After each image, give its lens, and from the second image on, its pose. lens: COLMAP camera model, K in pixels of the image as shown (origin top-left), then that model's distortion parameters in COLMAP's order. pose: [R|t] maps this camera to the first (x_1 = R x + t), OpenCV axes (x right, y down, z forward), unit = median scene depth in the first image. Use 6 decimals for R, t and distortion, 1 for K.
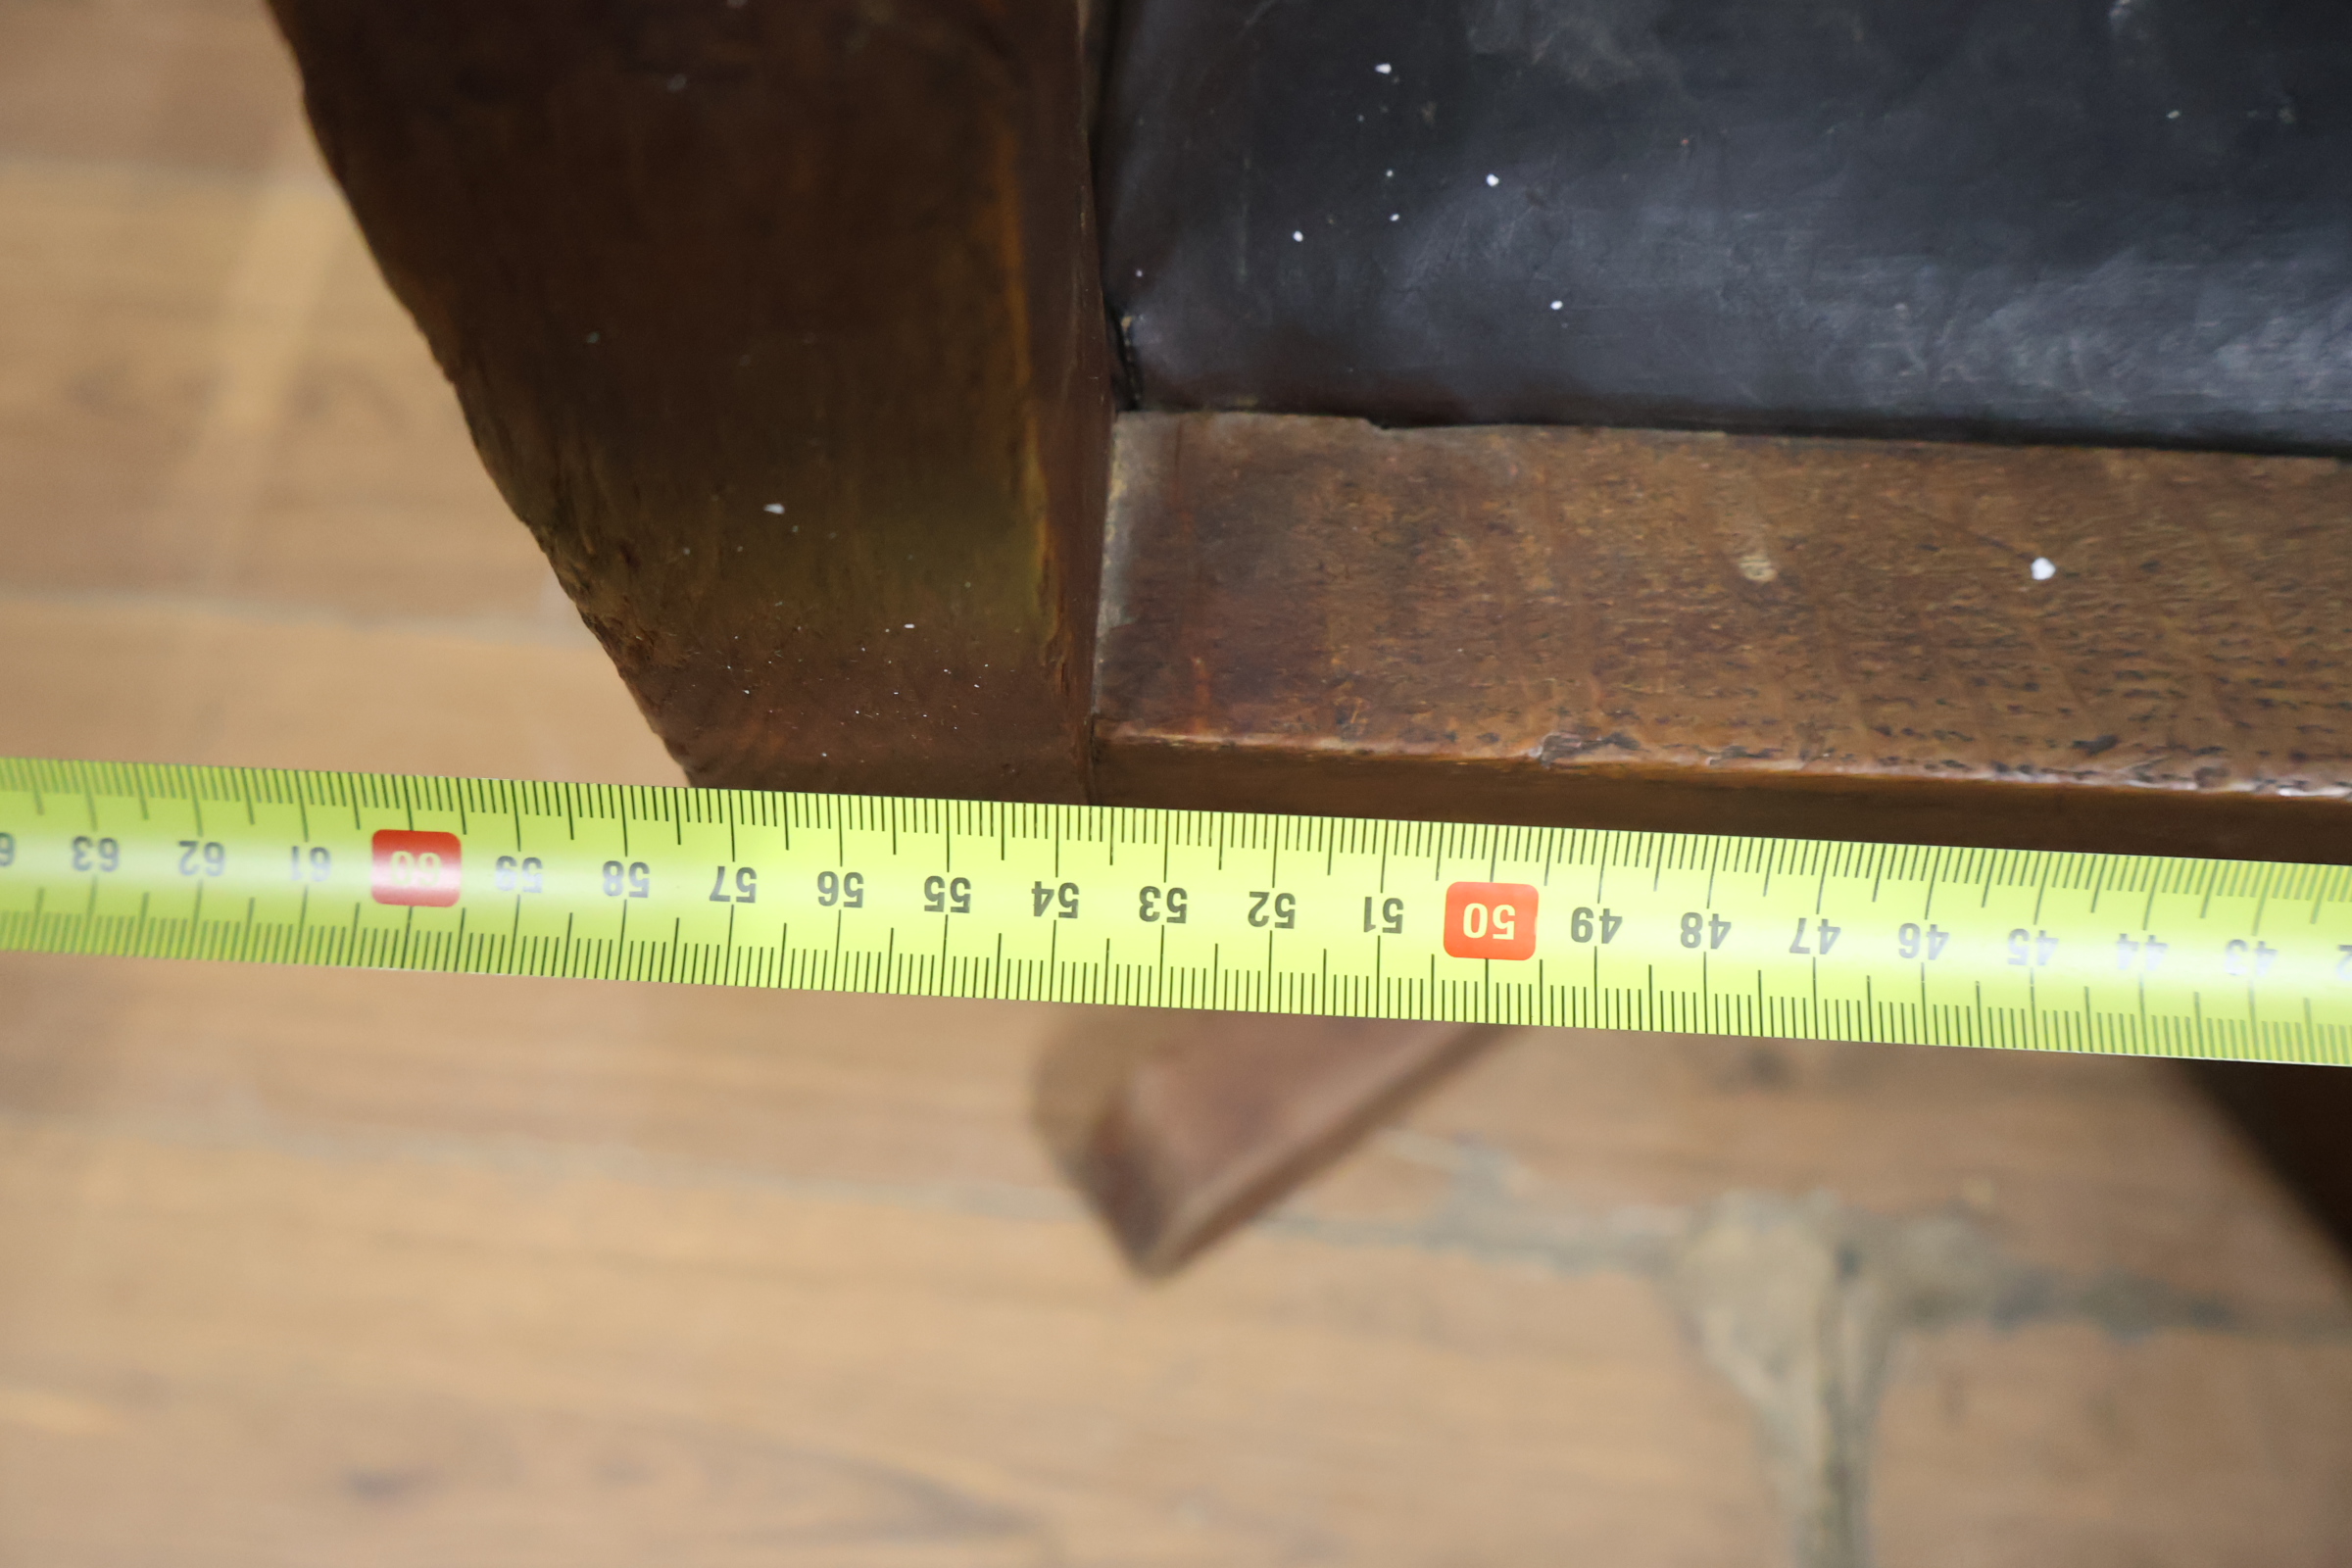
lens RADIAL K [[2114.1, 0, 1154.9], [0, 2114.1, 774.1], [0, 0, 1]] dist [0.009687, 0.004497]
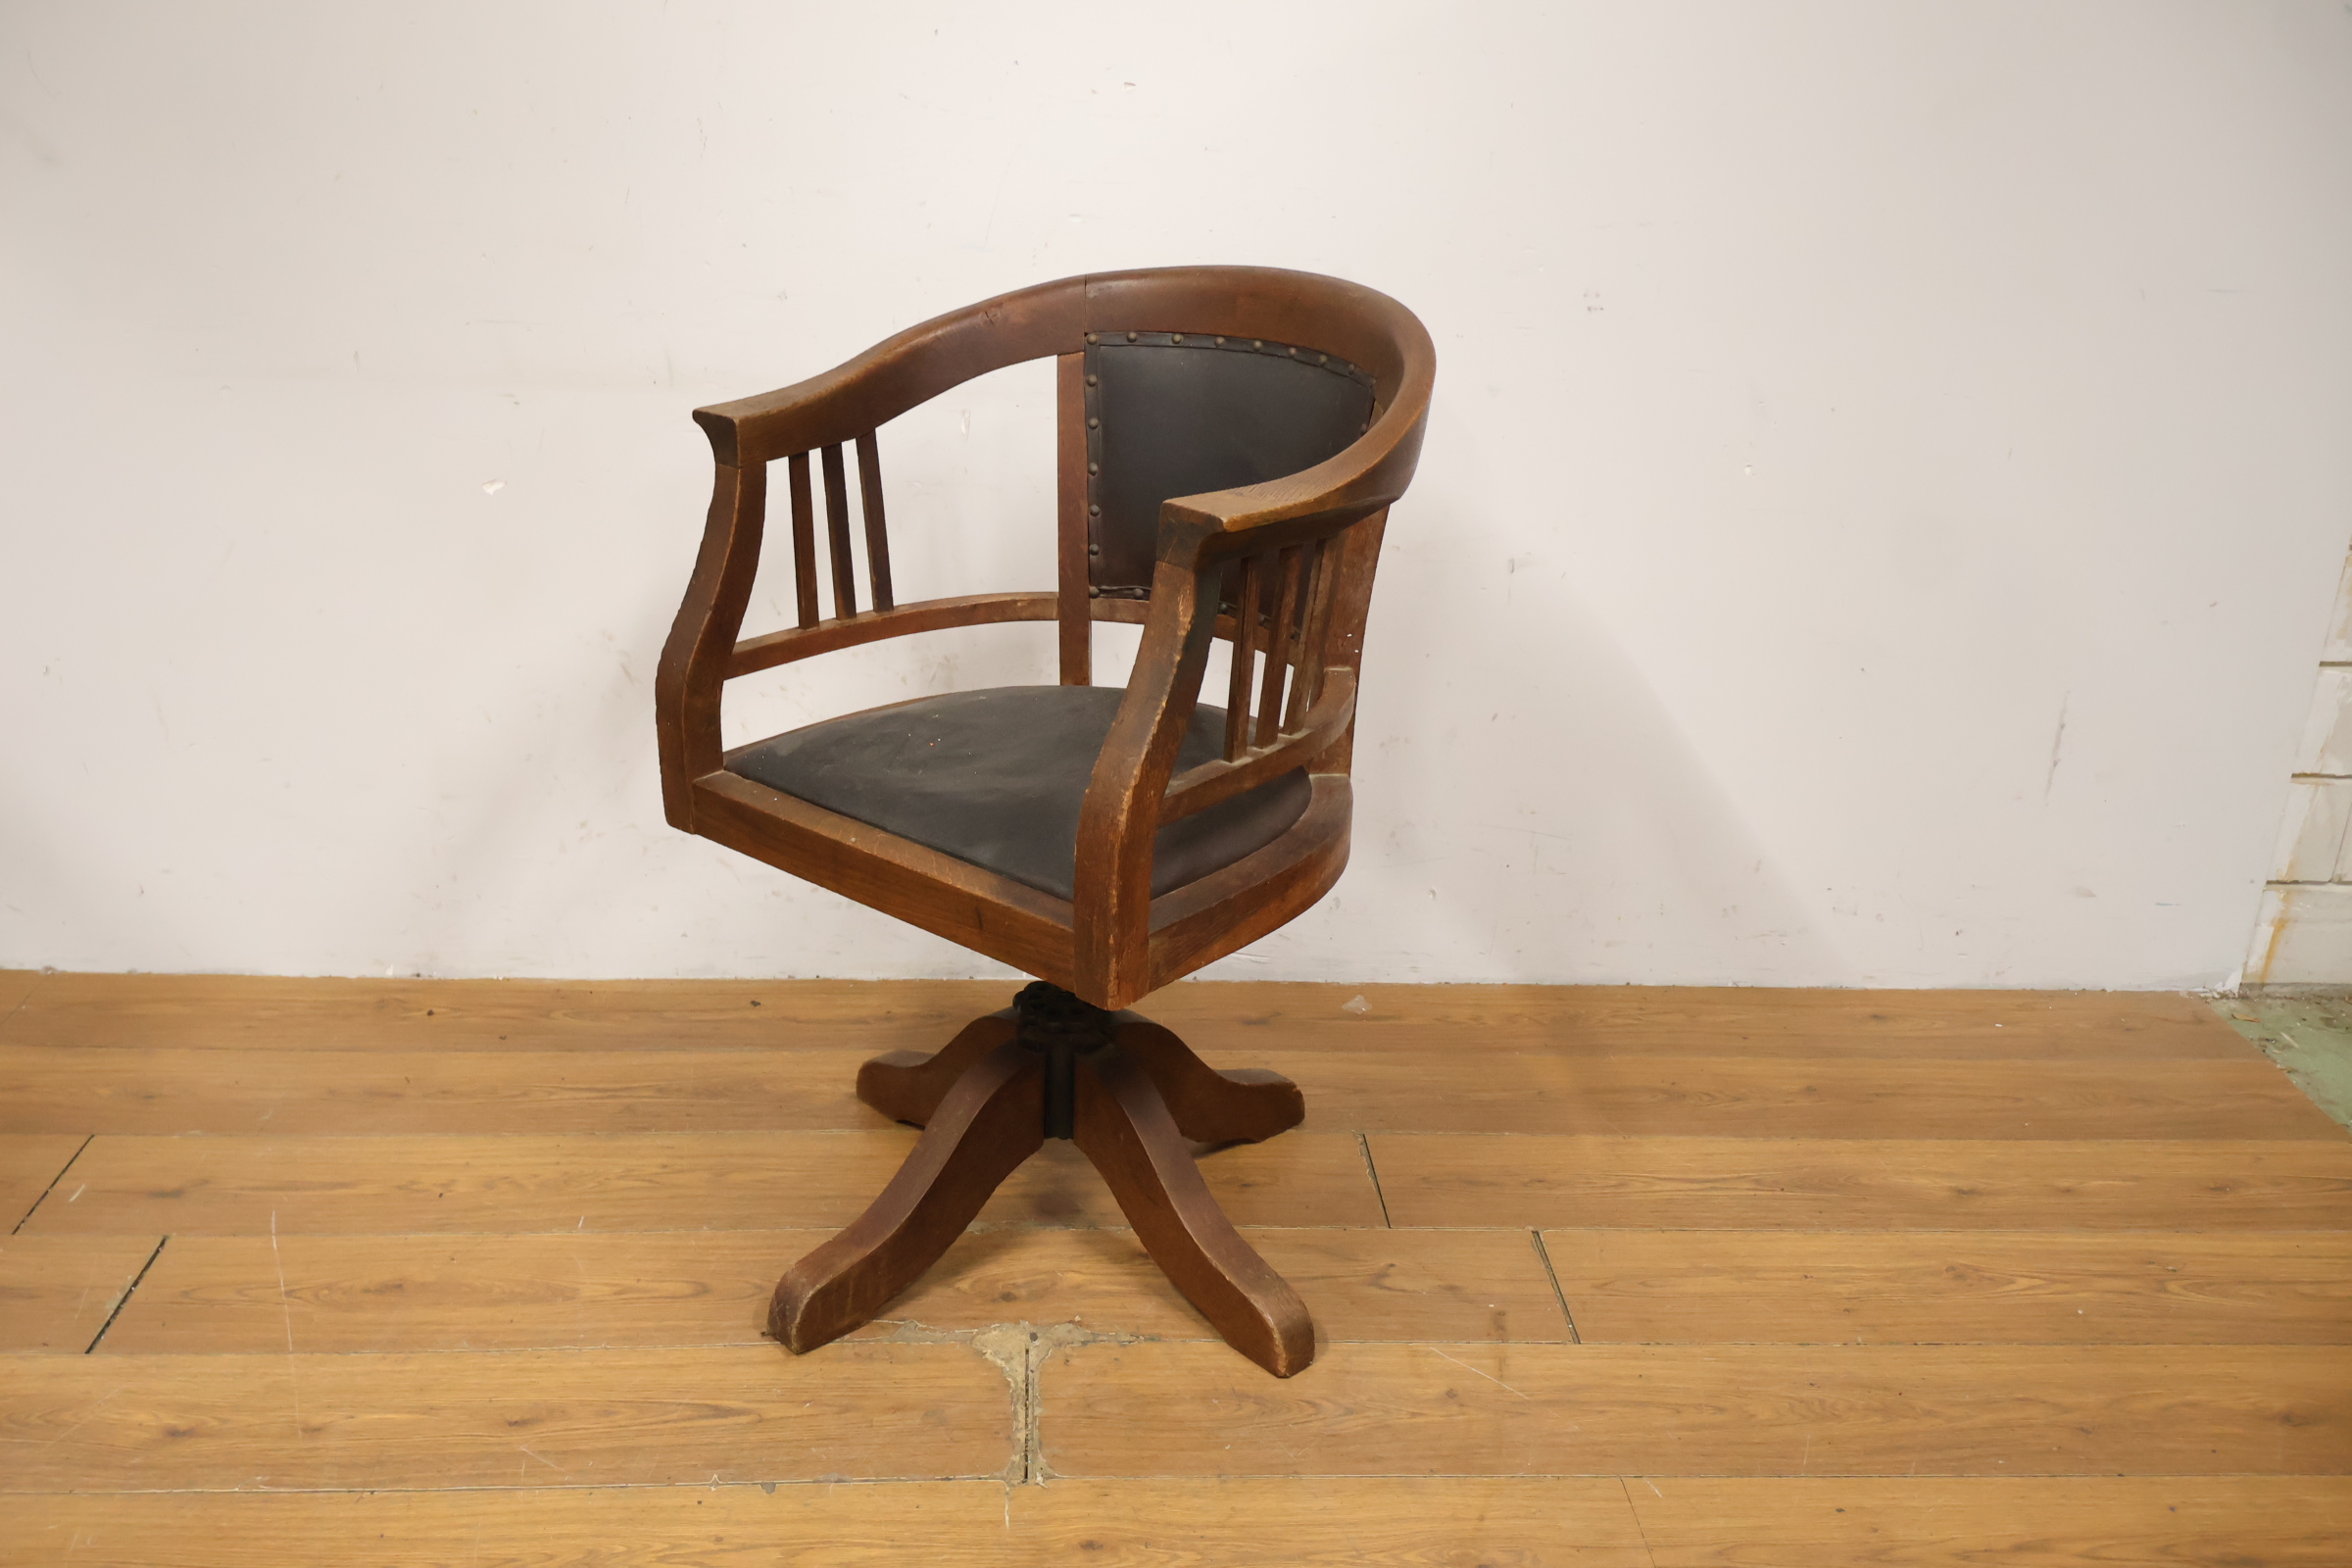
lens RADIAL K [[2092.2, 0, 1165.0], [0, 2092.2, 781.2], [0, 0, 1]] dist [0.014320, -0.007239]
pose [[0.988021, -0.016469, 0.153438, 0.068069], [0.120841, 0.700966, -0.702882, 1.667430], [-0.095979, 0.713004, 0.694560, -1.520608]]
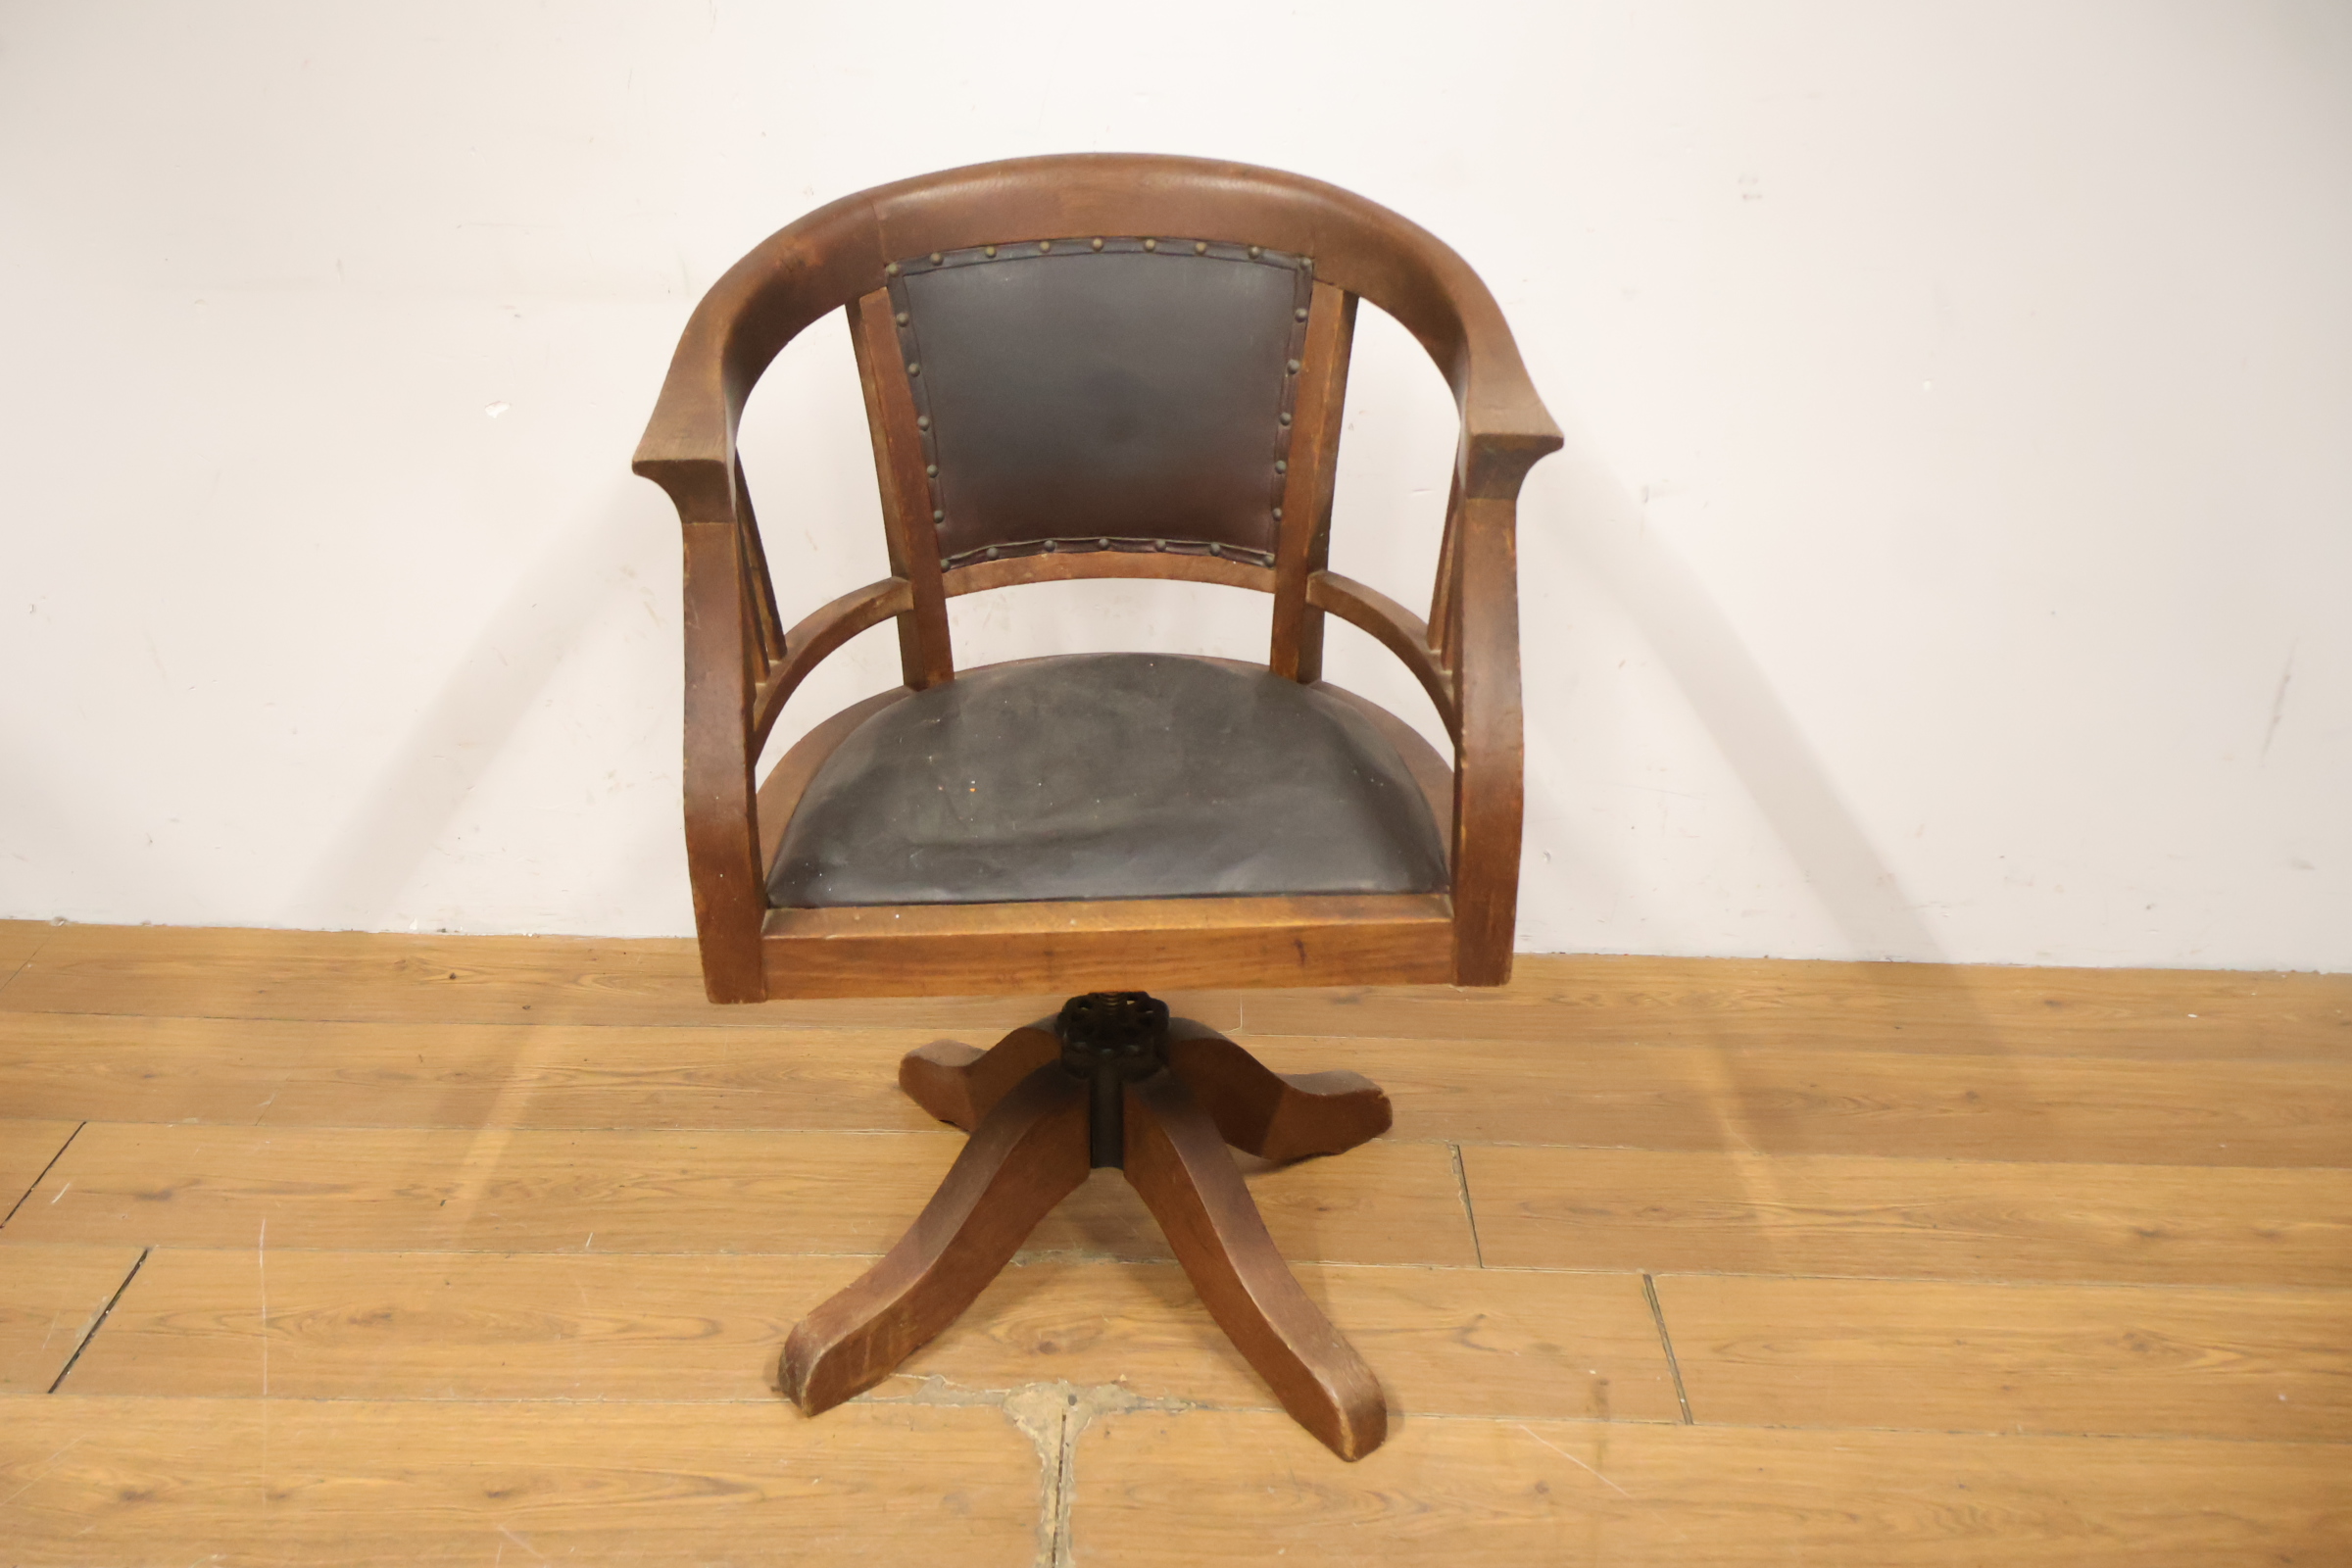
lens RADIAL K [[2092.2, 0, 1161.0], [0, 2092.2, 794.2], [0, 0, 1]] dist [0.014320, -0.007239]
pose [[0.996438, -0.018796, 0.082202, 0.223290], [0.067200, 0.765886, -0.639455, 1.258172], [-0.050939, 0.642702, 0.764421, -1.417468]]
